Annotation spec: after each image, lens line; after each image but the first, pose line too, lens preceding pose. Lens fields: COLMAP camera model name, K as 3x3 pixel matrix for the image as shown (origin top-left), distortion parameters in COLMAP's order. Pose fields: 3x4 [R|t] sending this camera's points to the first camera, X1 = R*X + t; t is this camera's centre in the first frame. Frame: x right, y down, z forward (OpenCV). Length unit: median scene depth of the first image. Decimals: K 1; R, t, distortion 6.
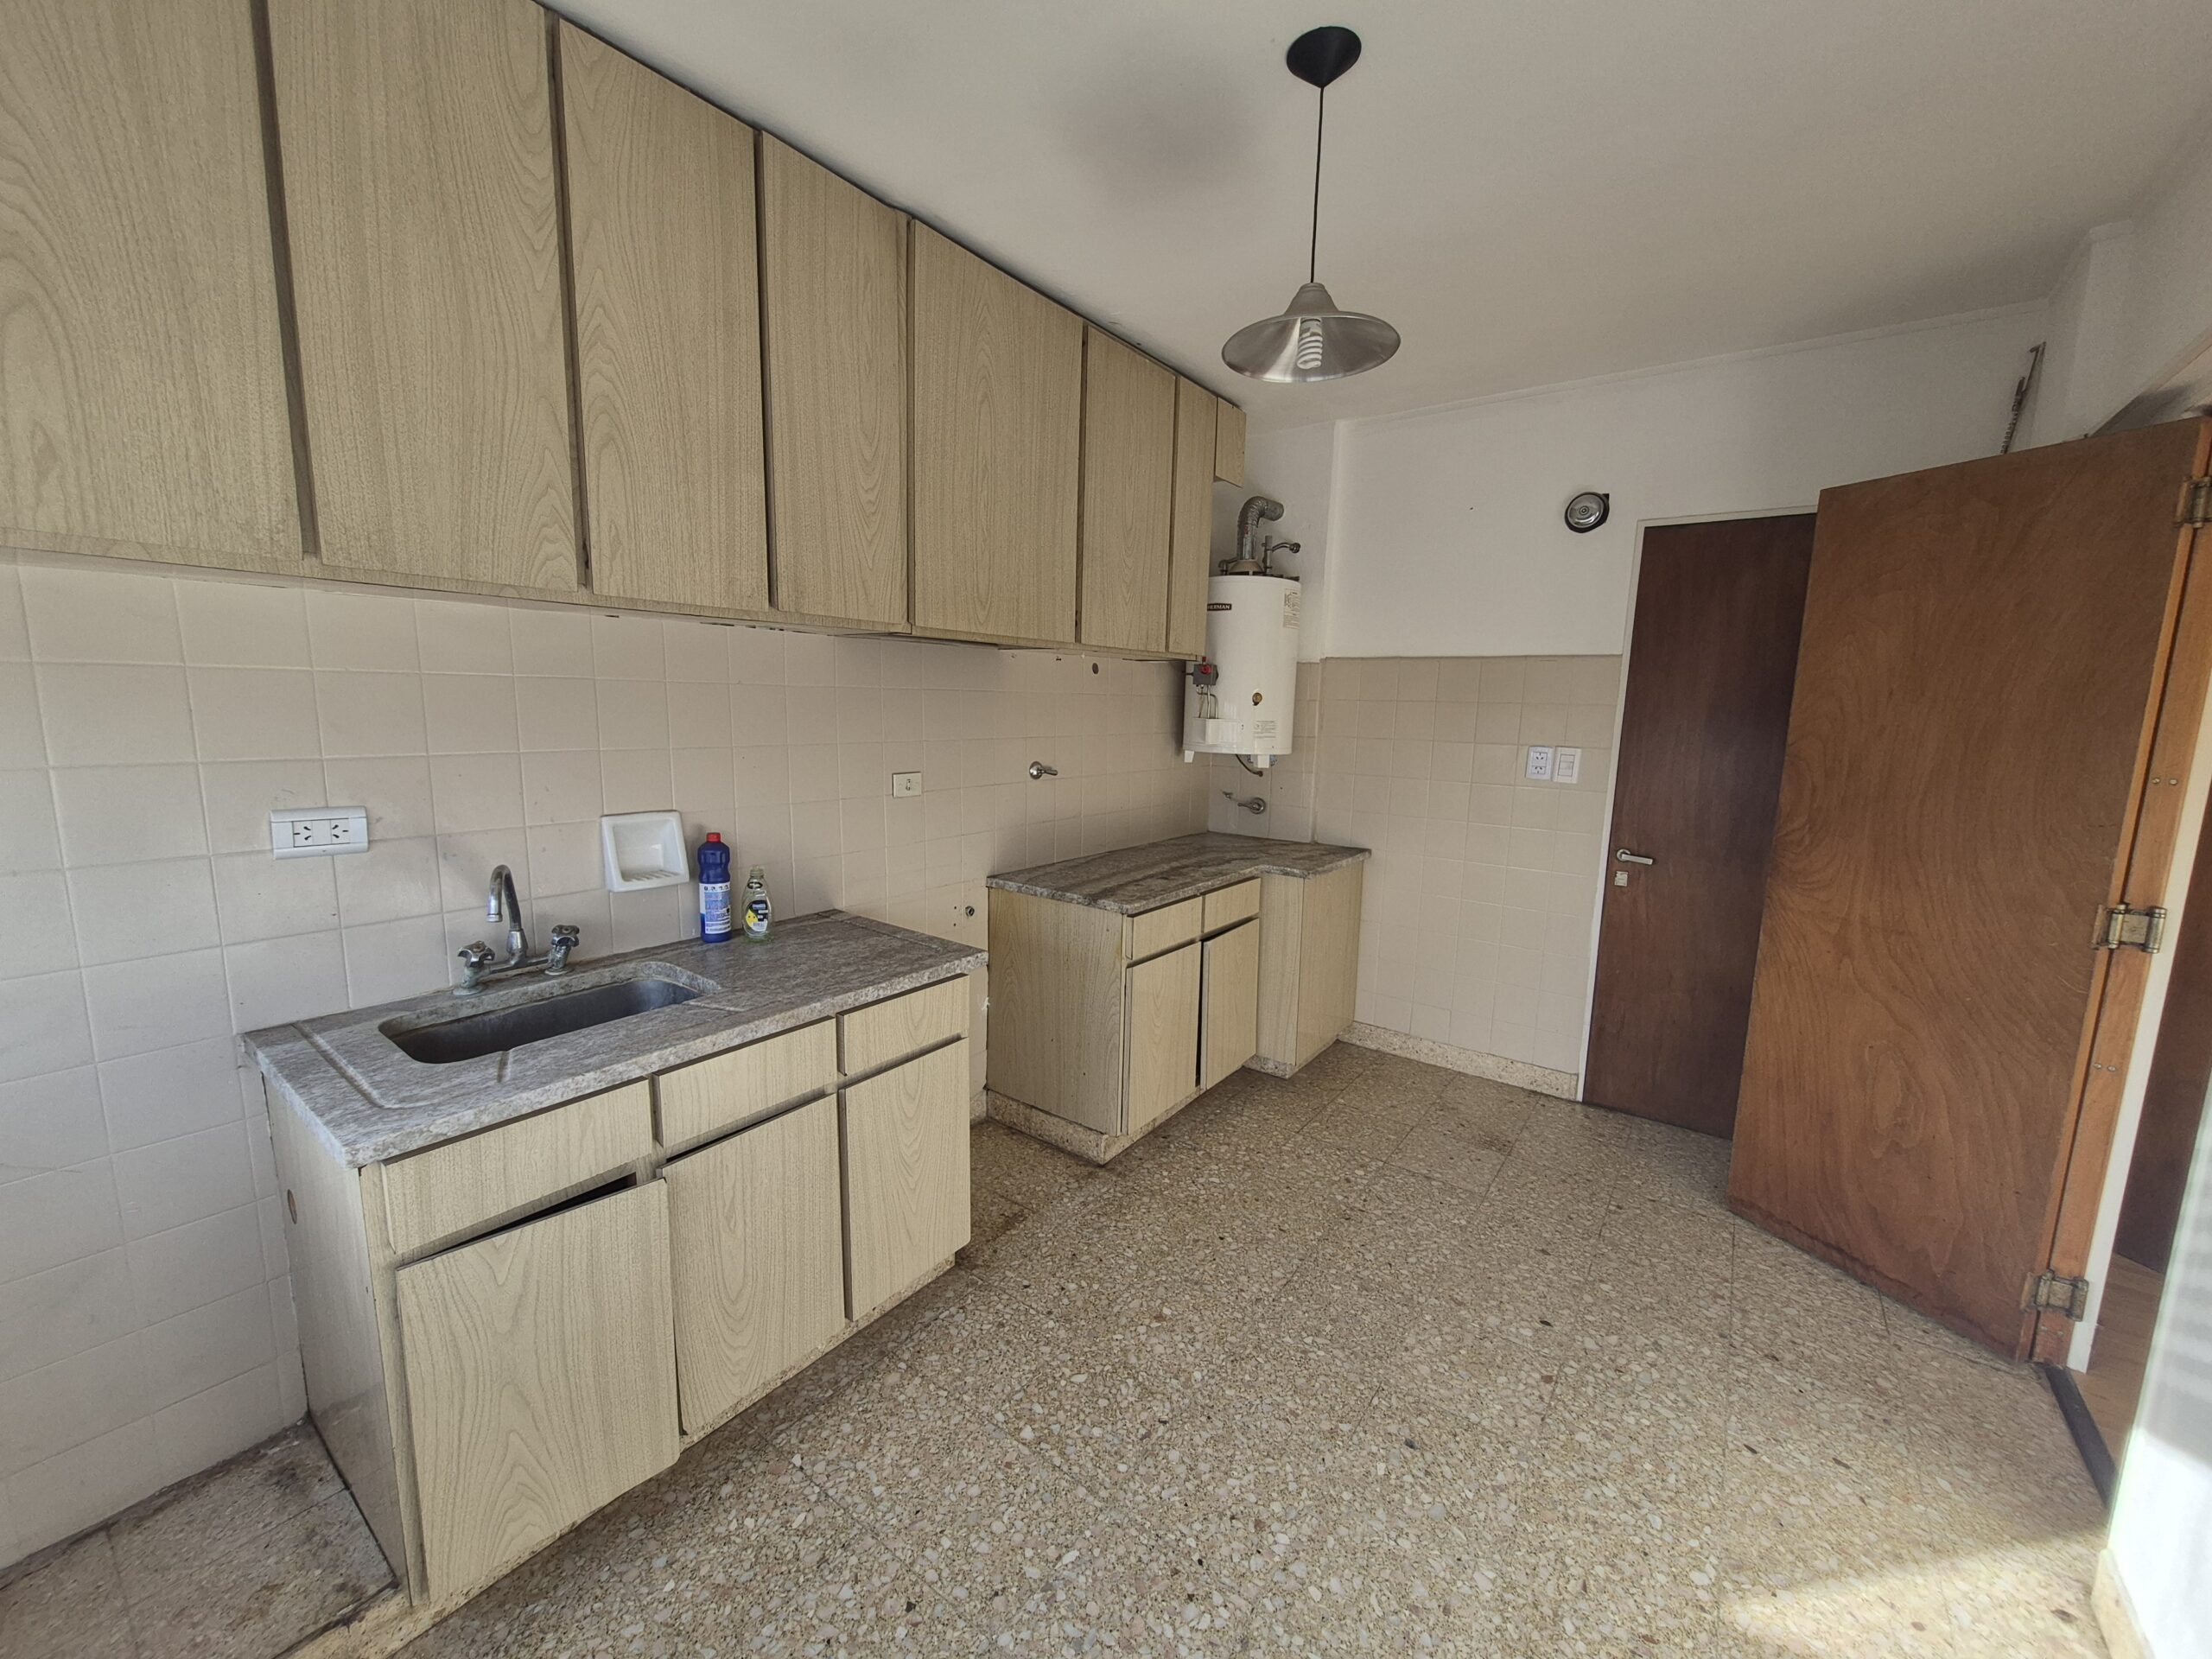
lens RADIAL K [[880.8, 0, 1095.7], [0, 880.8, 831.2], [0, 0, 1]] dist [-0.001068, -0.000291]
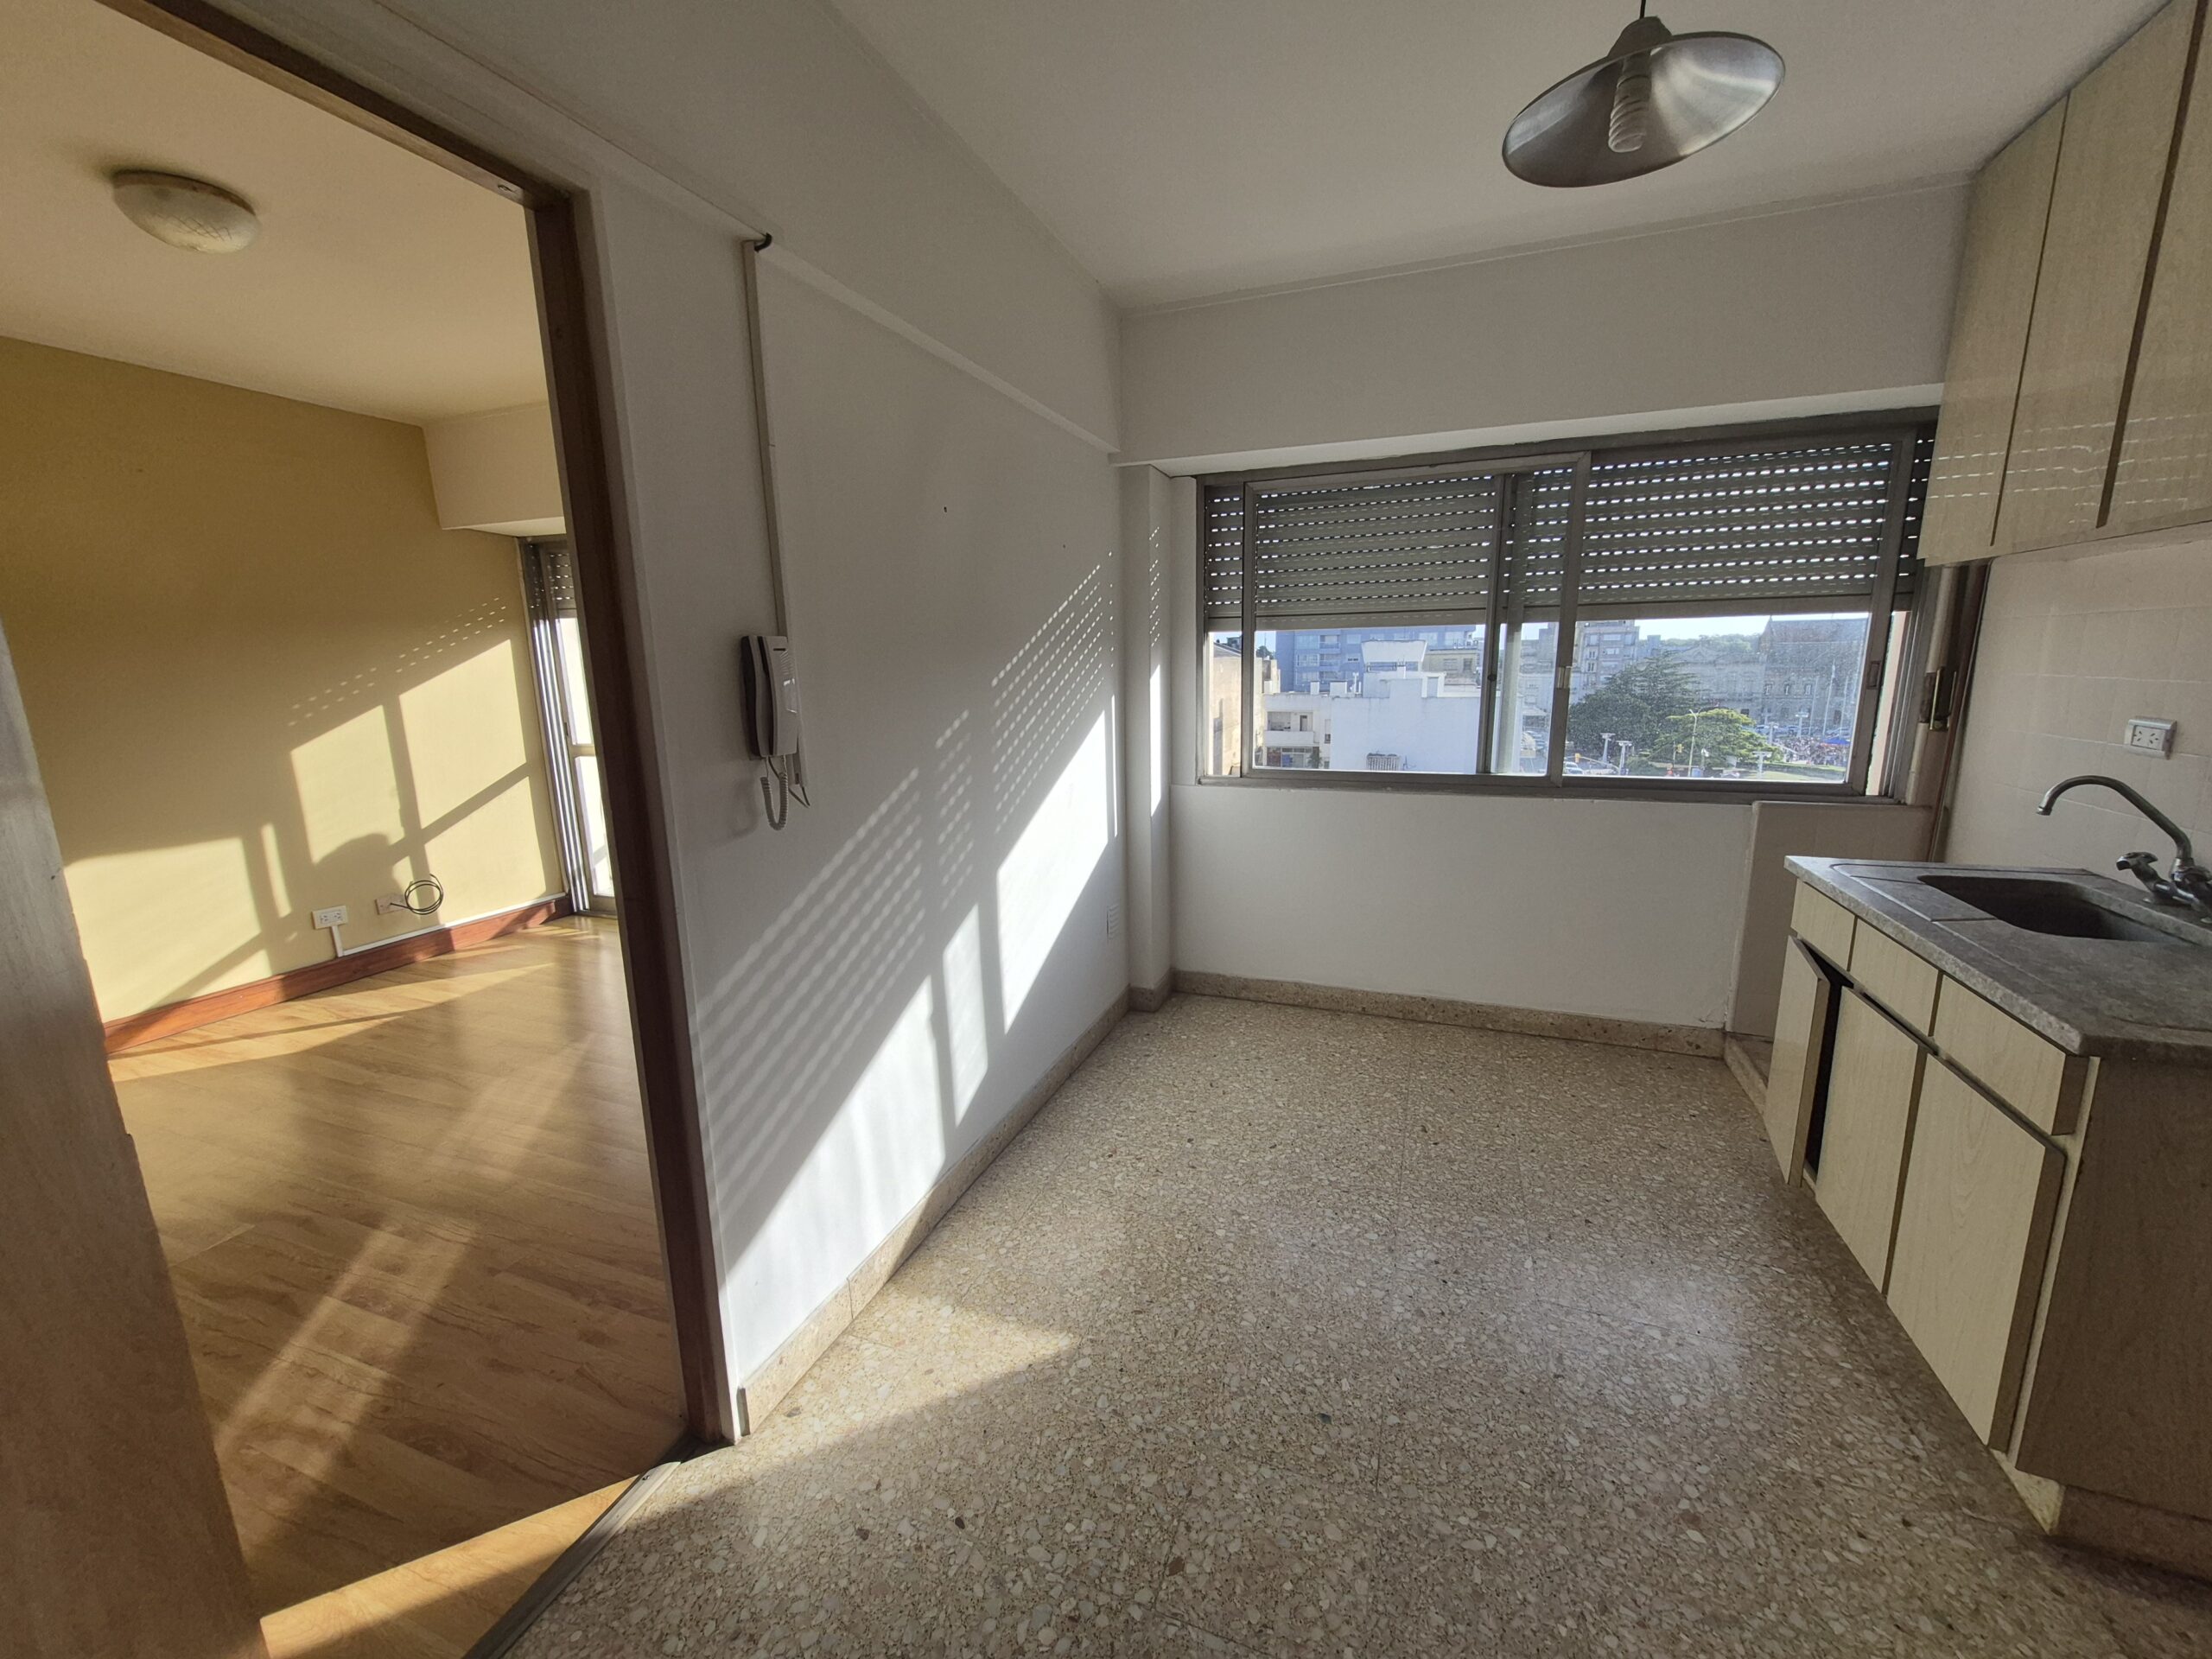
lens RADIAL K [[880.8, 0, 1101.6], [0, 880.8, 828.8], [0, 0, 1]] dist [-0.001068, -0.000291]
pose [[-0.962088, 0.051987, -0.267739, 0.836551], [-0.039013, 0.945340, 0.323744, -0.204080], [0.269935, 0.321915, -0.907472, 1.644417]]
